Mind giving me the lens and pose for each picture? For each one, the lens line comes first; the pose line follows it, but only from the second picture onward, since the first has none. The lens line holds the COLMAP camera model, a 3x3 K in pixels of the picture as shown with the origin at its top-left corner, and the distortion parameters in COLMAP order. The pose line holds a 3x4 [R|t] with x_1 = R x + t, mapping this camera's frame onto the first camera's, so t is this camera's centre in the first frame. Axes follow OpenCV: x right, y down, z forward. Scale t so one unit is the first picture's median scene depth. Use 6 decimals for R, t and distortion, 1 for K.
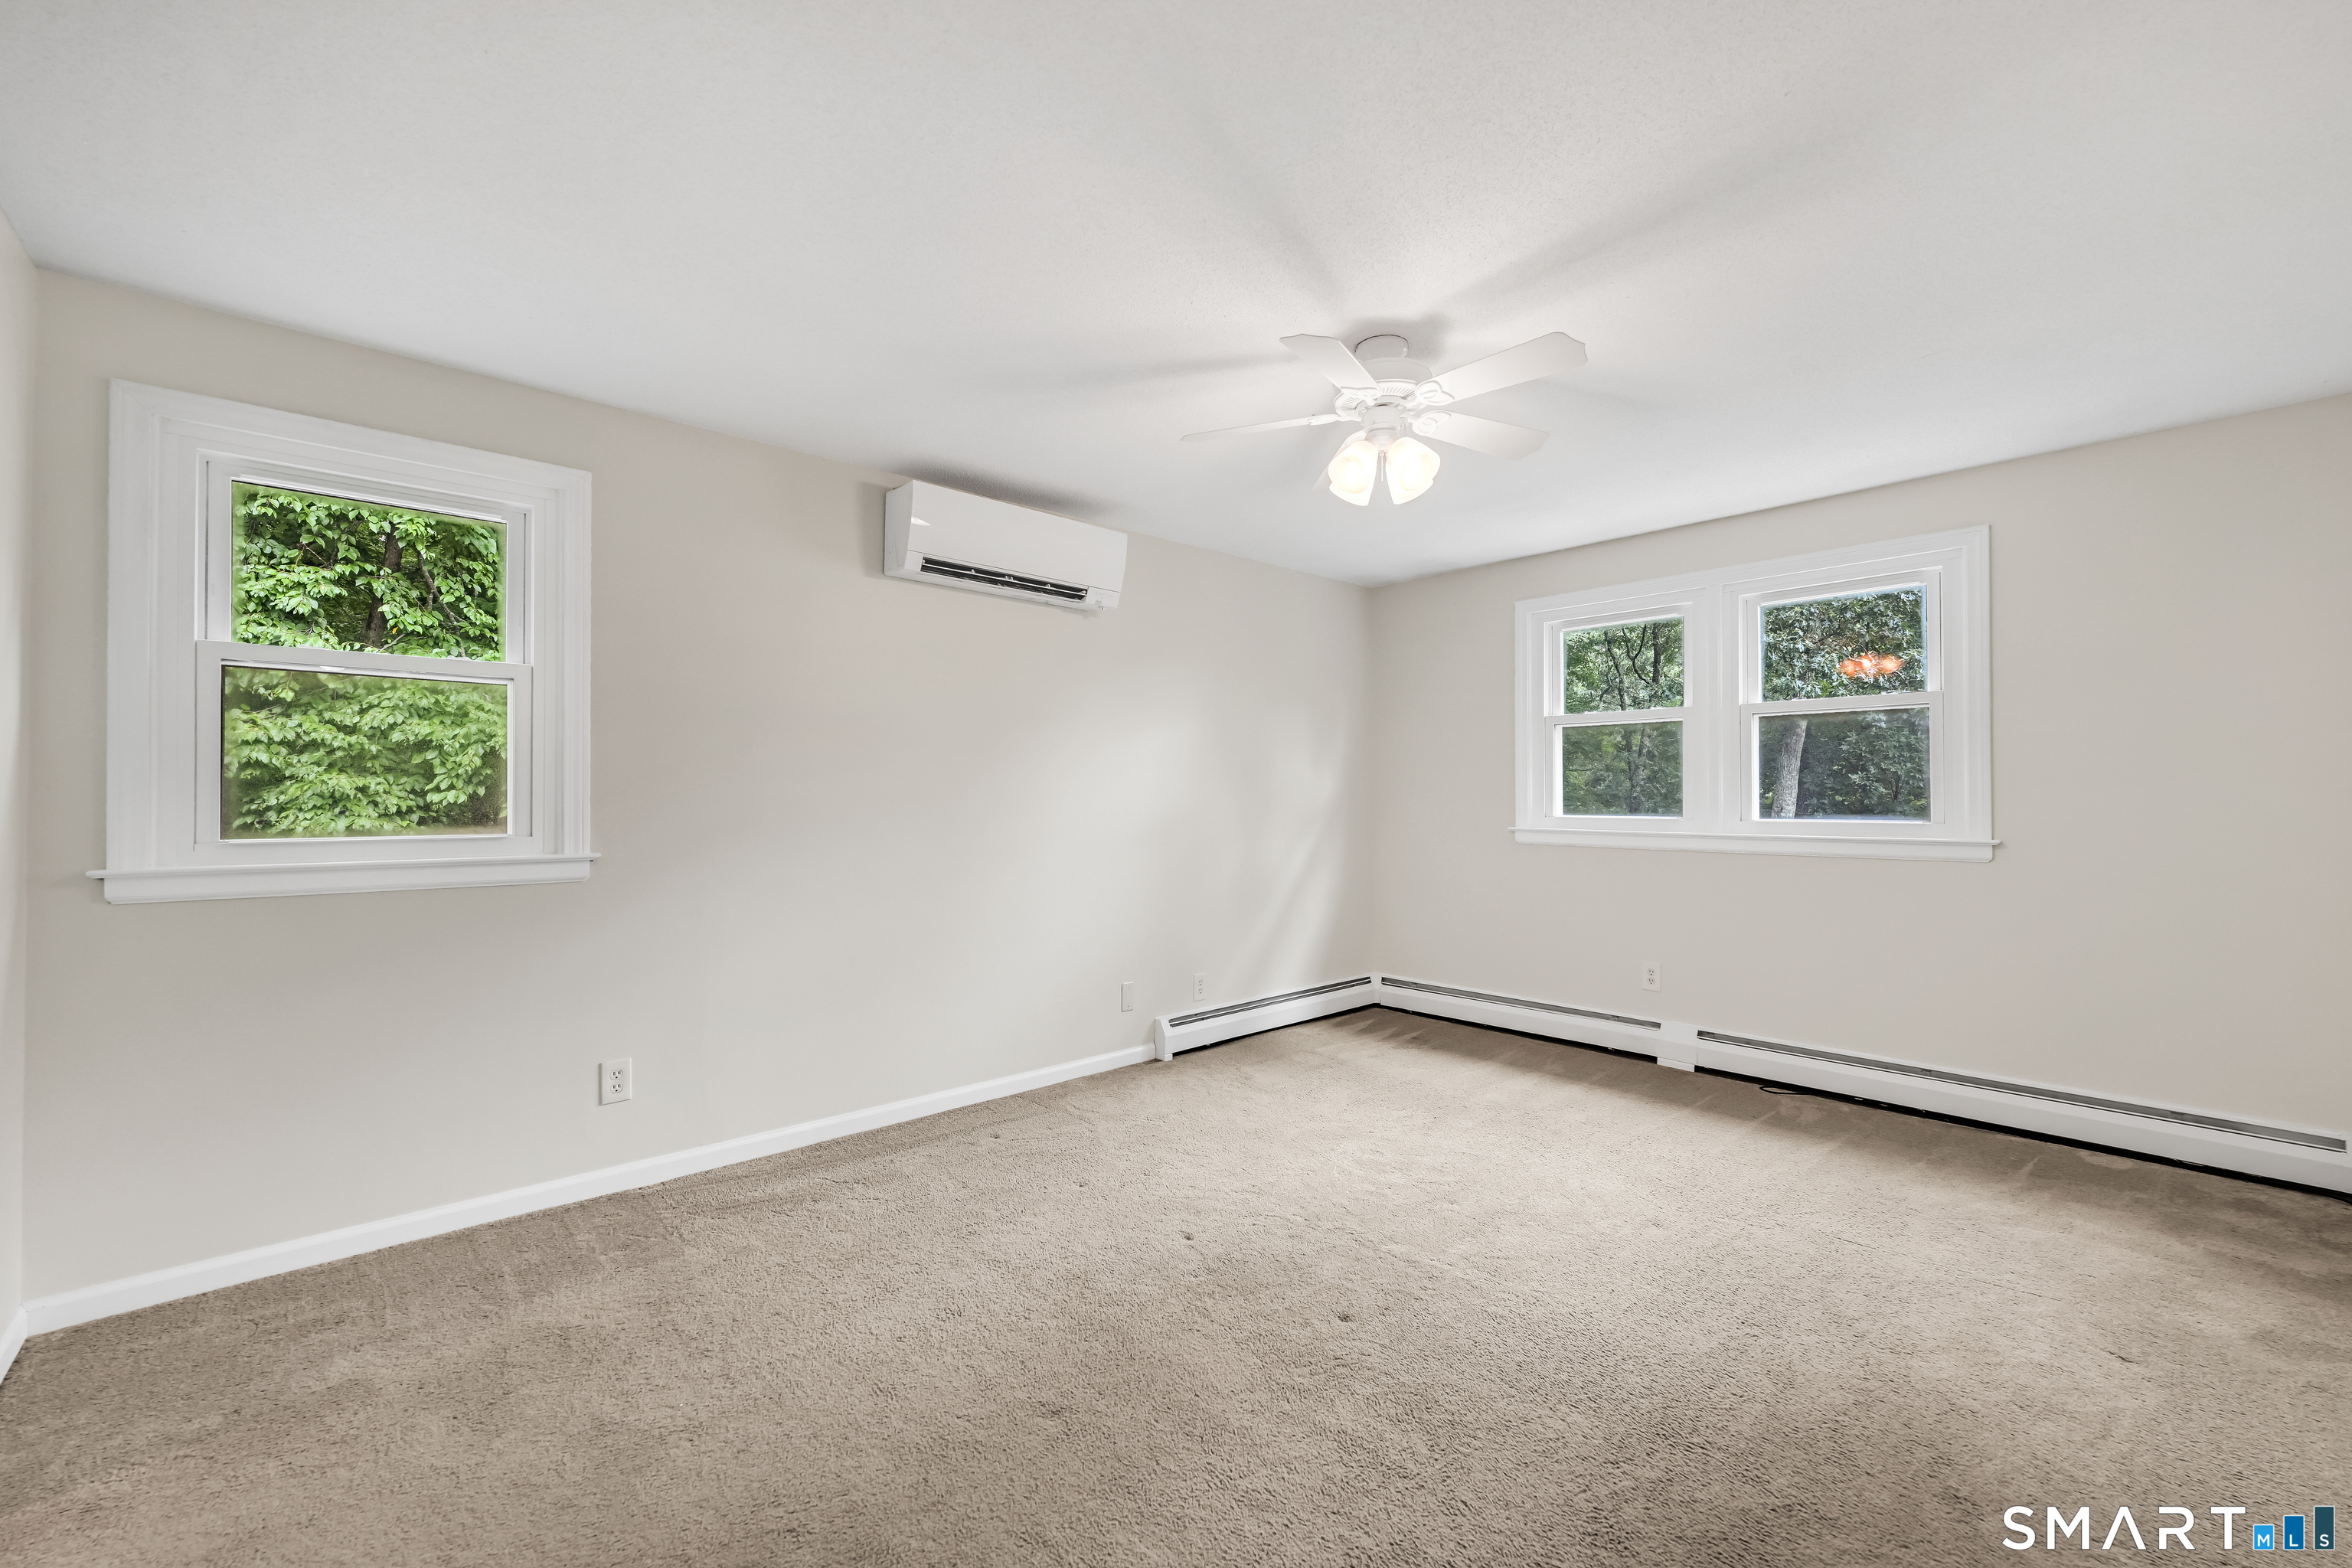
lens RADIAL K [[940.2, 0, 1187.2], [0, 940.2, 786.9], [0, 0, 1]] dist [-0.000332, 0.000562]
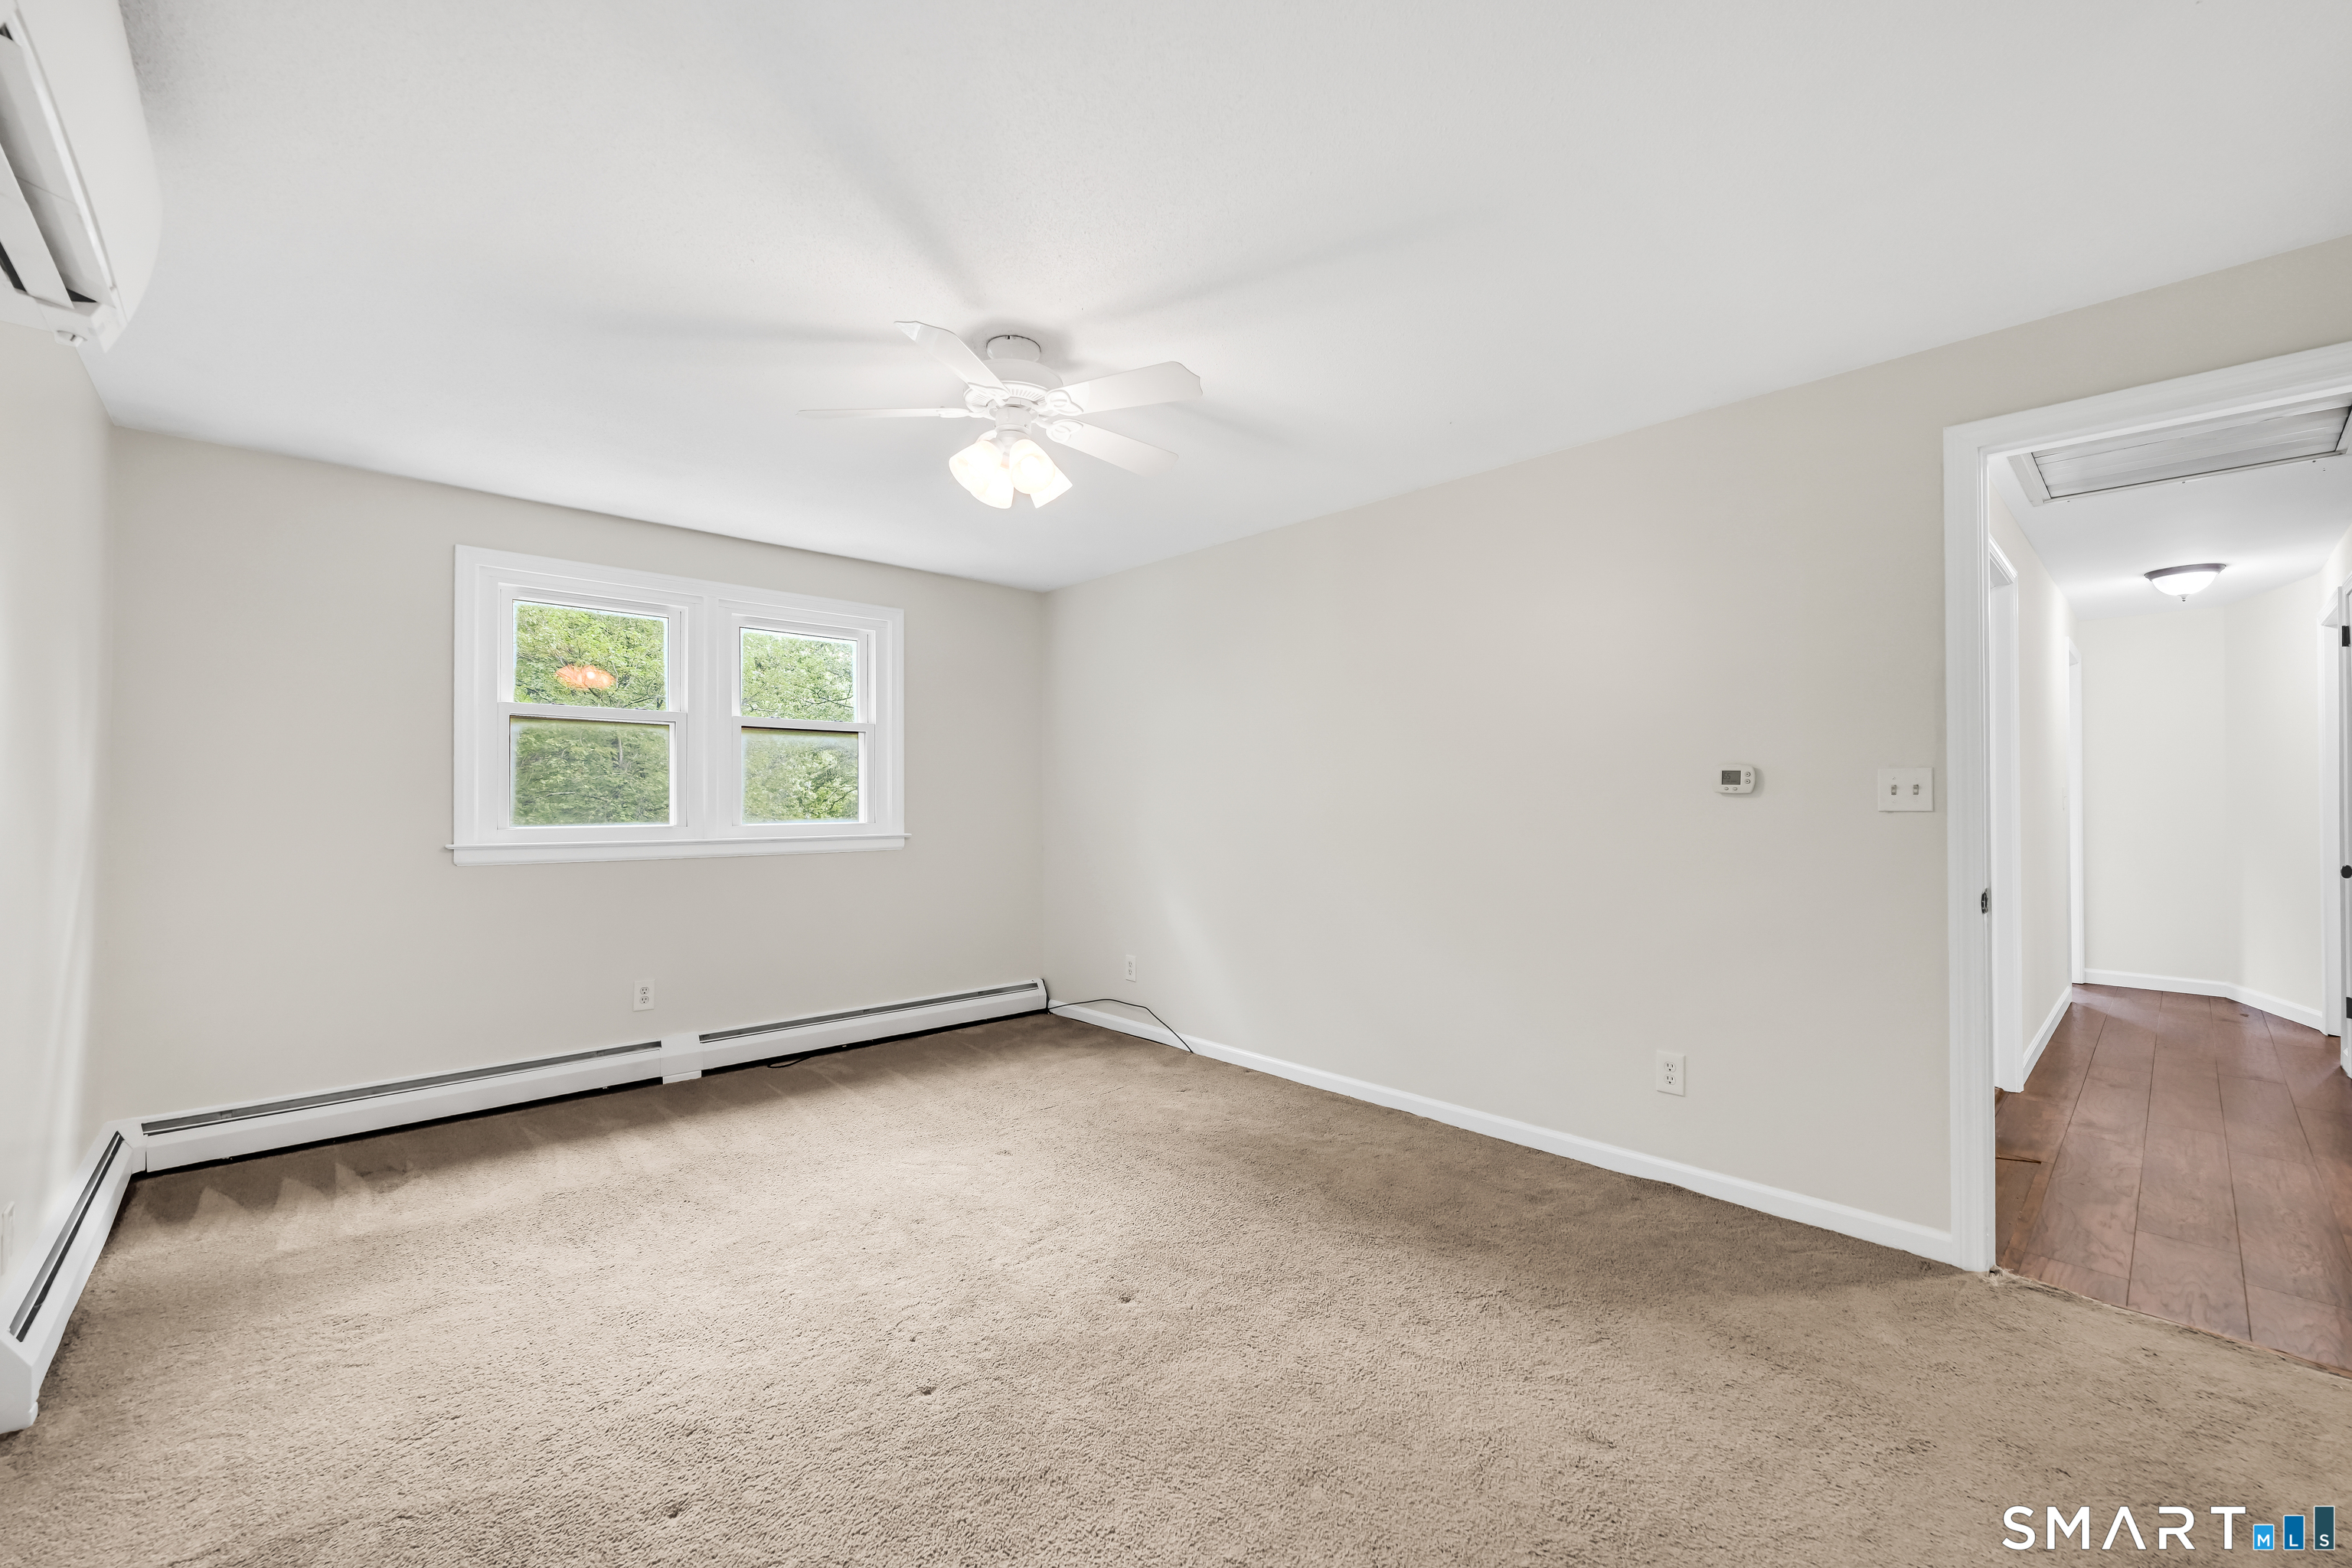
lens RADIAL K [[940.2, 0, 1179.6], [0, 940.2, 787.6], [0, 0, 1]] dist [-0.000332, 0.000562]
pose [[0.001034, 0.013171, 0.999913, -0.476785], [-0.008830, 0.999874, -0.013161, 0.003765], [-0.999960, -0.008815, 0.001150, 0.506524]]
